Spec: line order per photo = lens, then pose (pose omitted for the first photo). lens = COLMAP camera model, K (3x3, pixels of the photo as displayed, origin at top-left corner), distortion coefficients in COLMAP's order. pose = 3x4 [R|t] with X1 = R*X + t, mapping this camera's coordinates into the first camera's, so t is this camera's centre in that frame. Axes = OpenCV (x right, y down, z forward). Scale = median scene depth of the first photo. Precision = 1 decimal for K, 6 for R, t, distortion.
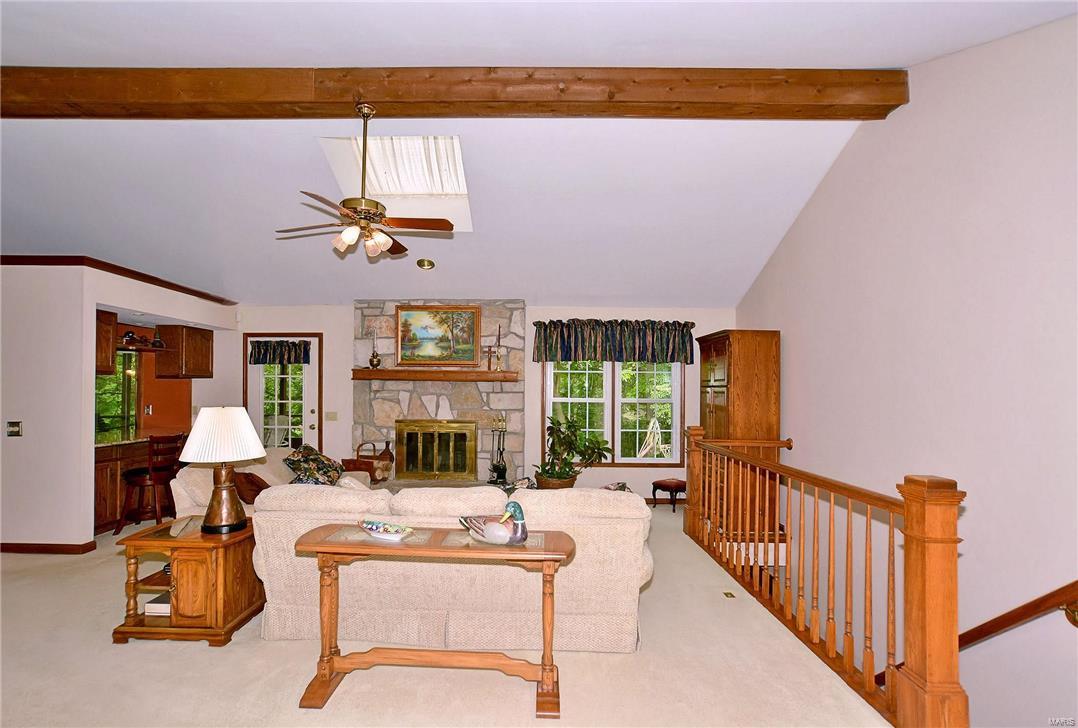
lens RADIAL K [[517.7, 0, 534.8], [0, 517.7, 375.5], [0, 0, 1]] dist [-0.039792, 0.011899]
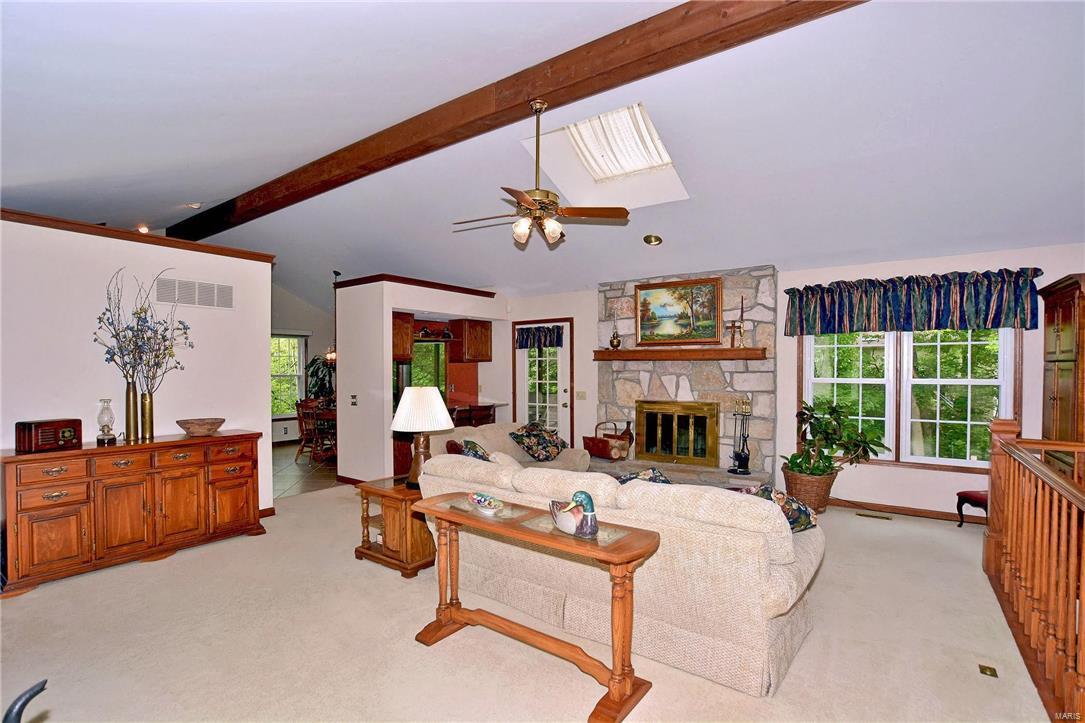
lens RADIAL K [[521.0, 0, 534.3], [0, 521.0, 365.4], [0, 0, 1]] dist [-0.039792, 0.011899]
pose [[0.818715, -0.013022, -0.574053, 0.153122], [0.025223, 0.999593, 0.013298, 0.000435], [0.573646, -0.025367, 0.818710, 0.063597]]
